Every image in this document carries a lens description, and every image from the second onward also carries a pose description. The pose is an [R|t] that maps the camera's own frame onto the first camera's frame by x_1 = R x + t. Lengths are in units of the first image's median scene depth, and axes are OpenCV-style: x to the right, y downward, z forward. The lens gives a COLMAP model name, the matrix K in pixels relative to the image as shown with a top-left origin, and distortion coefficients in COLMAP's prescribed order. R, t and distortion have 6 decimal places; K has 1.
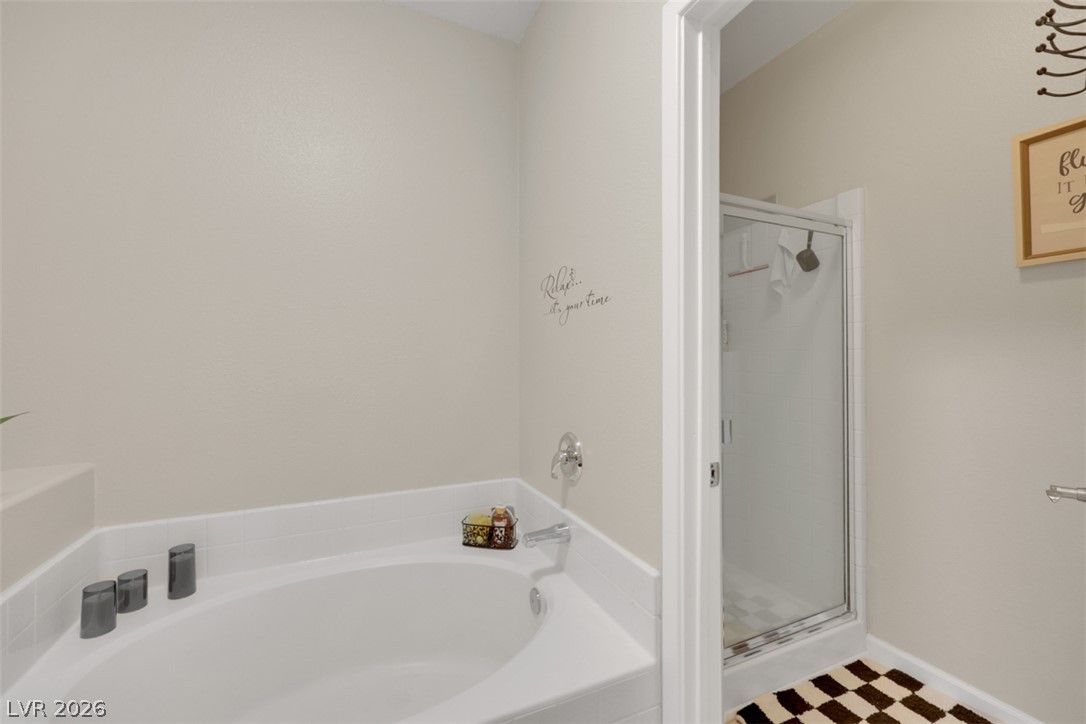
lens RADIAL K [[453.6, 0, 542.0], [0, 453.6, 355.1], [0, 0, 1]] dist [-0.001107, -0.000139]
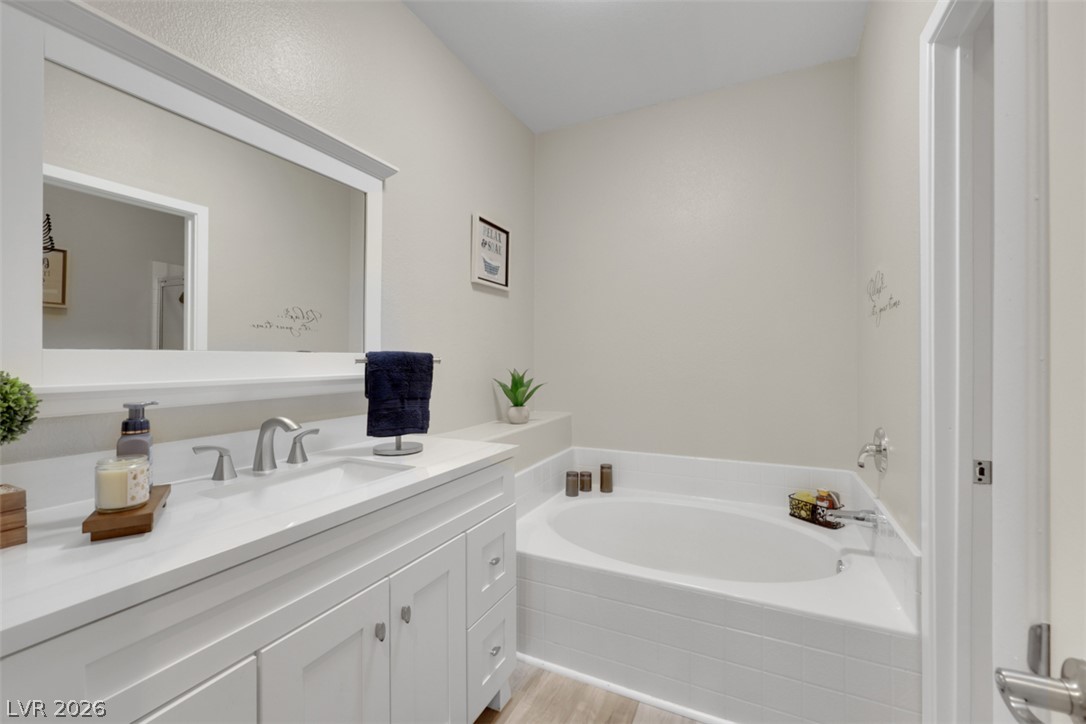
lens RADIAL K [[453.6, 0, 542.0], [0, 453.6, 355.1], [0, 0, 1]] dist [-0.001107, -0.000139]
pose [[0.634248, -0.008336, -0.773085, 0.385262], [0.009603, 0.999950, -0.002904, -0.004543], [0.773070, -0.005582, 0.634296, -0.291698]]
